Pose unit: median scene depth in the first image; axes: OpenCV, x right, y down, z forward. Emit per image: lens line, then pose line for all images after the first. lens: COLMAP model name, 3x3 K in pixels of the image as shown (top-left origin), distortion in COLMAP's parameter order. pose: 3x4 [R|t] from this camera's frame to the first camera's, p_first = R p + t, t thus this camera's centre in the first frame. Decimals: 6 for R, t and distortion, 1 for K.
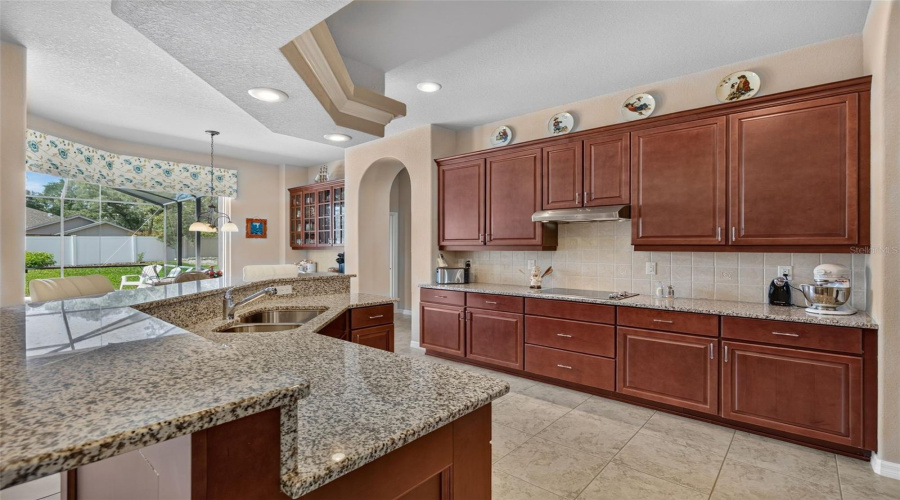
lens RADIAL K [[408.5, 0, 451.5], [0, 408.5, 242.6], [0, 0, 1]] dist [-0.001822, -0.000200]
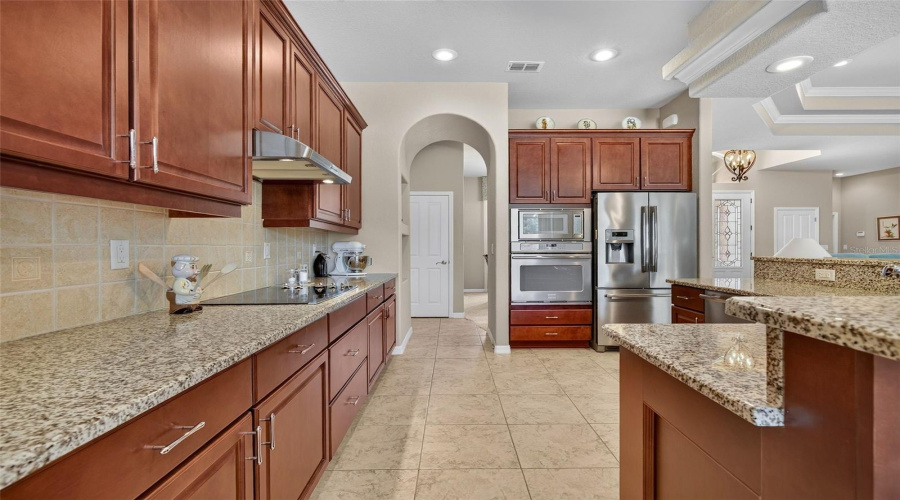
lens RADIAL K [[408.5, 0, 452.8], [0, 408.5, 253.7], [0, 0, 1]] dist [-0.001822, -0.000200]
pose [[-0.651726, 0.008957, 0.758401, -0.293087], [0.022773, 0.999711, 0.007763, 0.069629], [-0.758112, 0.022331, -0.651742, 1.233926]]
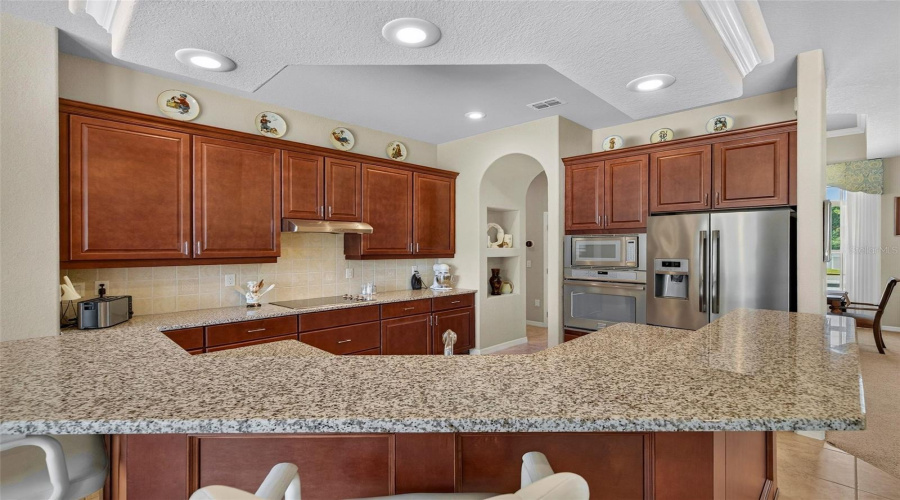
lens RADIAL K [[408.5, 0, 449.1], [0, 408.5, 252.9], [0, 0, 1]] dist [-0.001822, -0.000200]
pose [[0.060707, 0.005270, 0.998142, -0.721151], [0.010585, 0.999926, -0.005923, 0.010614], [-0.998100, 0.010925, 0.060646, 0.629914]]
